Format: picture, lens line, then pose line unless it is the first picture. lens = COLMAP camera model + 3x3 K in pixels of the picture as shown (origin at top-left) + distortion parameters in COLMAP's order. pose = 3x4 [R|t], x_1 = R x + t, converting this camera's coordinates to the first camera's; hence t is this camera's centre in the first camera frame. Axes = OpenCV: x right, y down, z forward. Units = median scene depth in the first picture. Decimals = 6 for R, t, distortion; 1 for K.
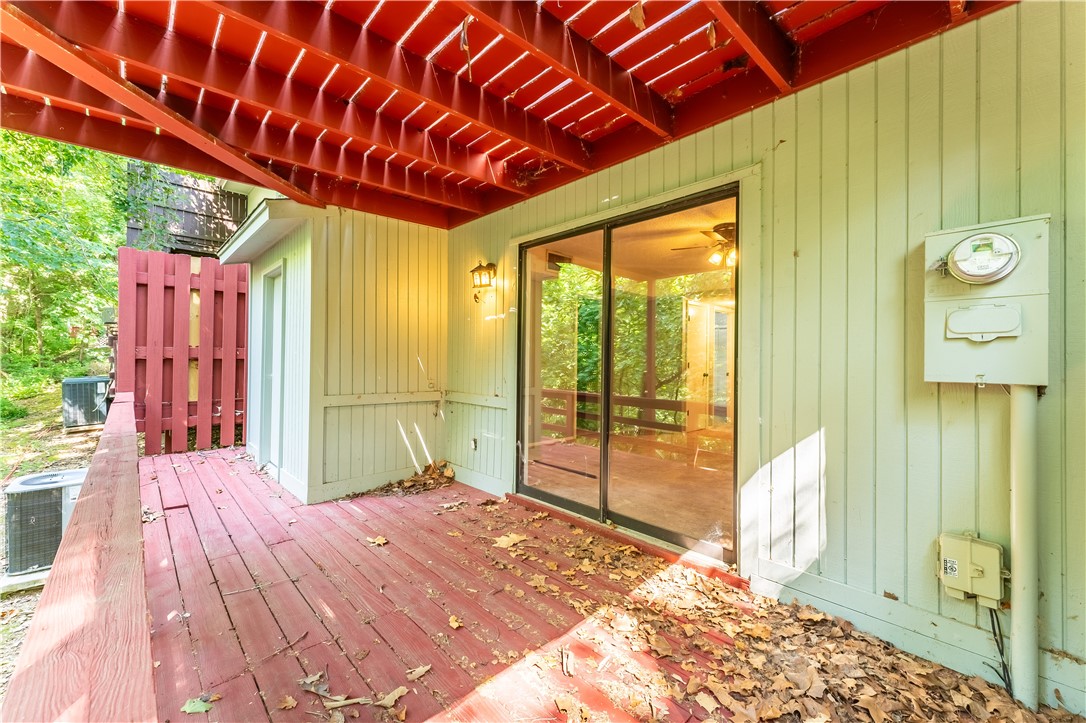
lens RADIAL K [[445.0, 0, 544.6], [0, 445.0, 359.1], [0, 0, 1]] dist [0.004220, -0.001512]
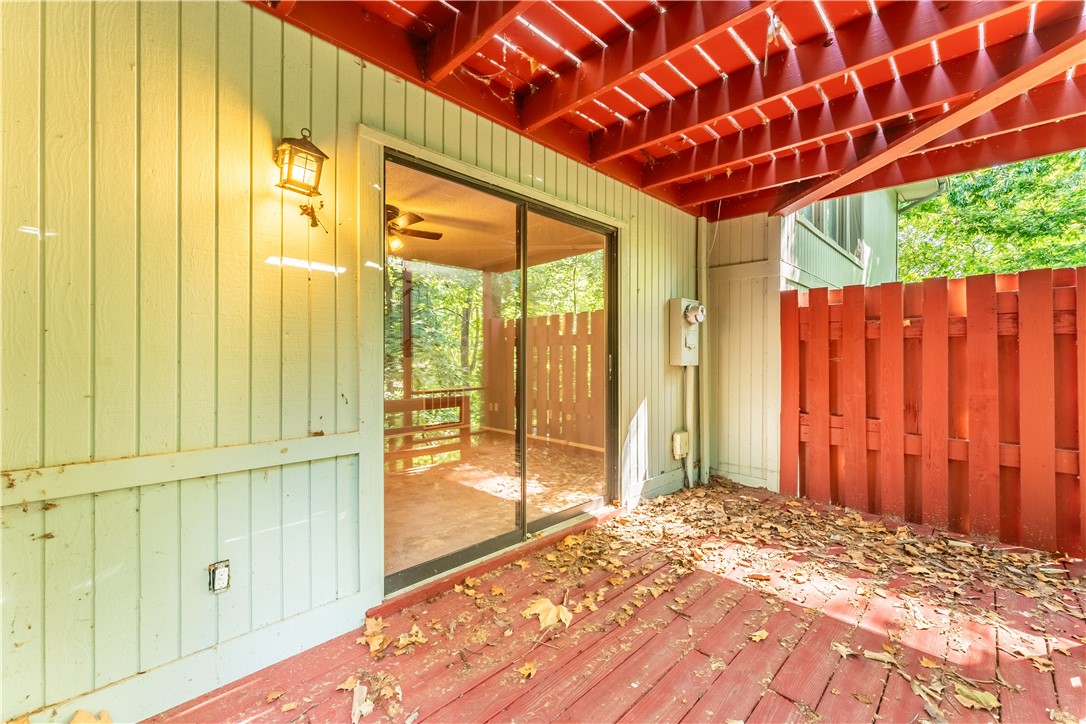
lens RADIAL K [[445.0, 0, 547.4], [0, 445.0, 353.7], [0, 0, 1]] dist [0.004220, -0.001512]
pose [[-0.032652, -0.008554, 0.999430, -0.636233], [-0.004077, 0.999956, 0.008425, -0.009199], [-0.999458, -0.003799, -0.032686, 0.833024]]
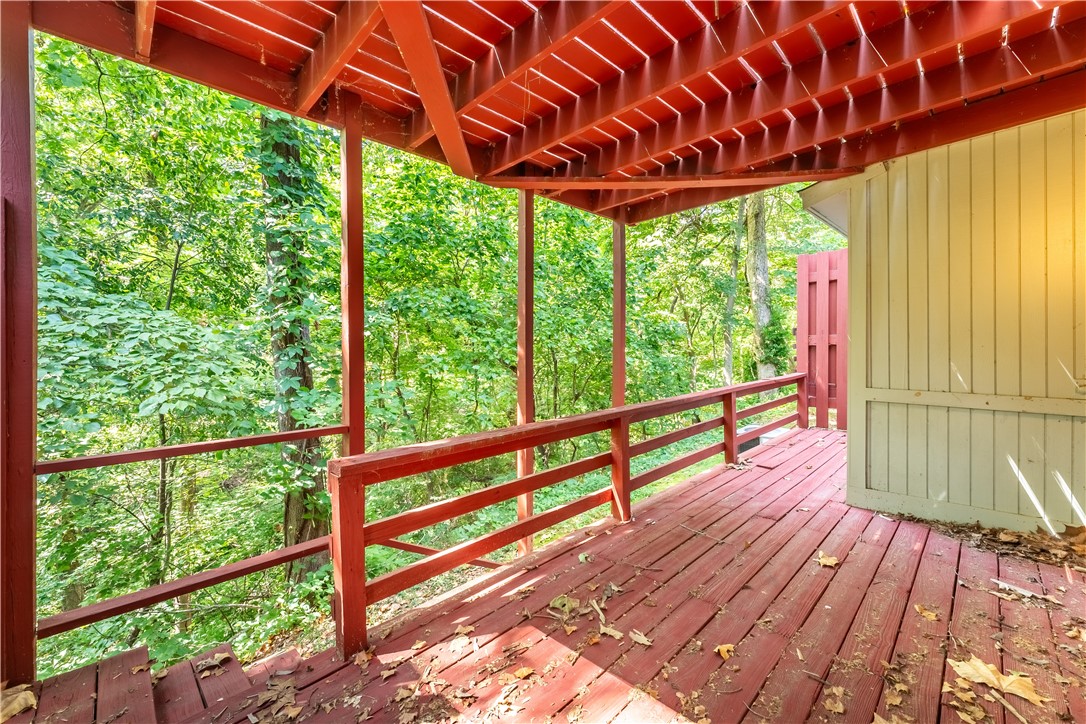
lens RADIAL K [[445.0, 0, 540.2], [0, 445.0, 351.8], [0, 0, 1]] dist [0.004220, -0.001512]
pose [[-0.002721, 0.007157, -0.999971, 0.375598], [0.013786, 0.999880, 0.007119, -0.002896], [0.999901, -0.013766, -0.002819, 0.364568]]
